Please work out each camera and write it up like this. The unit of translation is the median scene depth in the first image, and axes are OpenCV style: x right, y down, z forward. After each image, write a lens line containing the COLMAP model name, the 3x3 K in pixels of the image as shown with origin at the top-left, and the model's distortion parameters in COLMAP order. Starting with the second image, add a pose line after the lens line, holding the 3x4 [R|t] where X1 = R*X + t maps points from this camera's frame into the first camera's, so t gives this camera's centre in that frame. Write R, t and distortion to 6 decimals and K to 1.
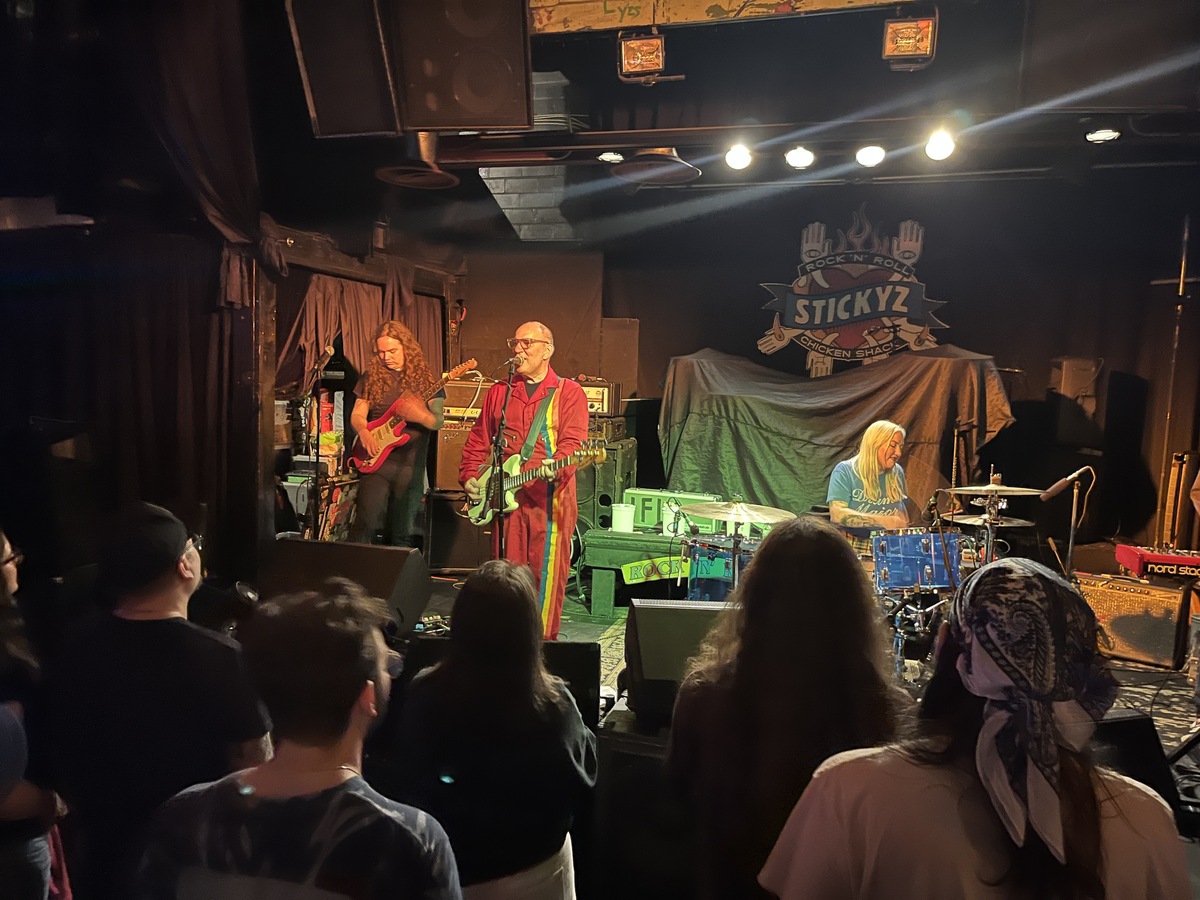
lens RADIAL K [[908.8, 0, 581.5], [0, 908.8, 458.8], [0, 0, 1]] dist [0.049742, -0.071008]
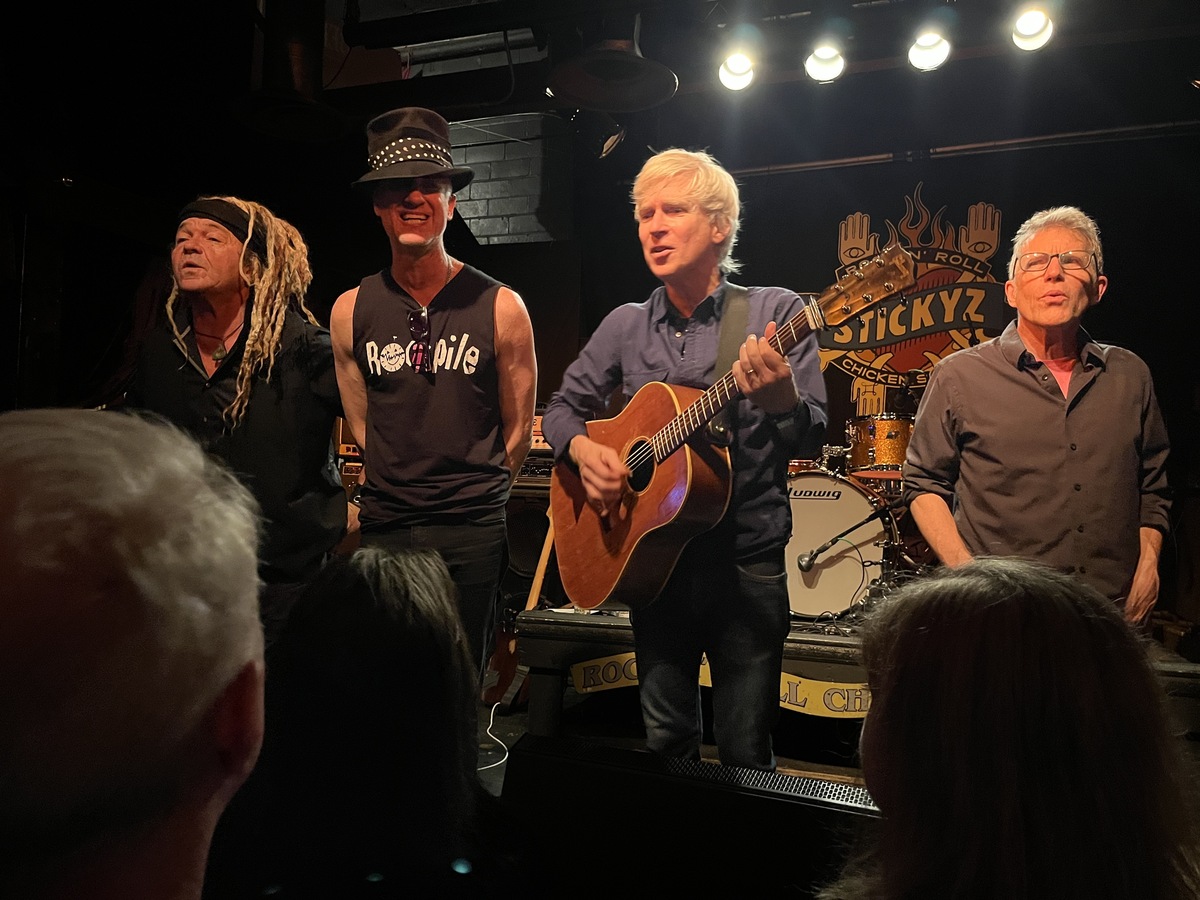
lens RADIAL K [[908.8, 0, 595.7], [0, 908.8, 459.0], [0, 0, 1]] dist [0.049742, -0.071008]
pose [[0.998980, -0.010801, -0.043848, 0.087901], [0.006106, 0.994366, -0.105826, 0.037379], [0.044744, 0.105450, 0.993417, 0.317014]]
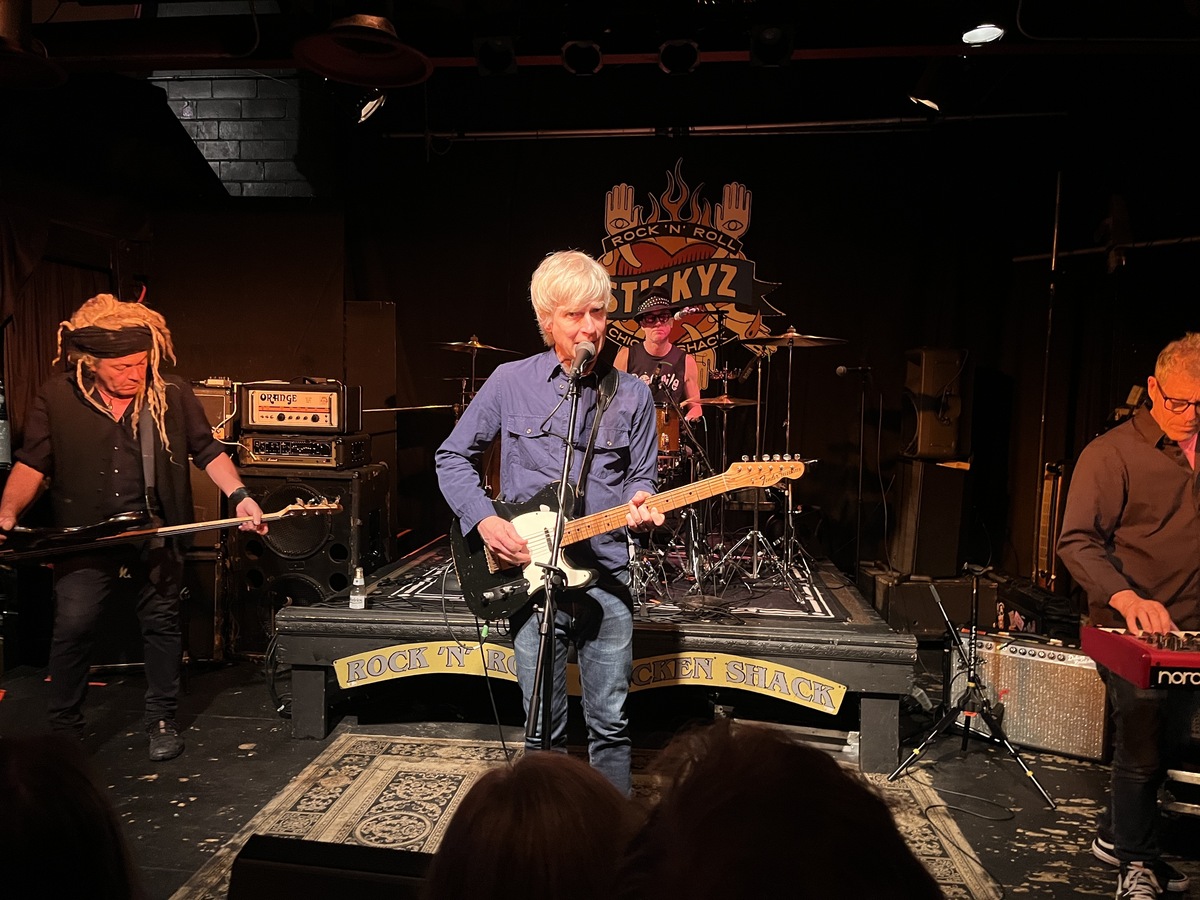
lens RADIAL K [[908.8, 0, 594.6], [0, 908.8, 459.2], [0, 0, 1]] dist [0.049742, -0.071008]
pose [[0.982419, -0.026749, 0.184761, 0.104957], [0.030442, 0.999389, -0.017179, -0.009610], [-0.184189, 0.022501, 0.982633, 0.302254]]
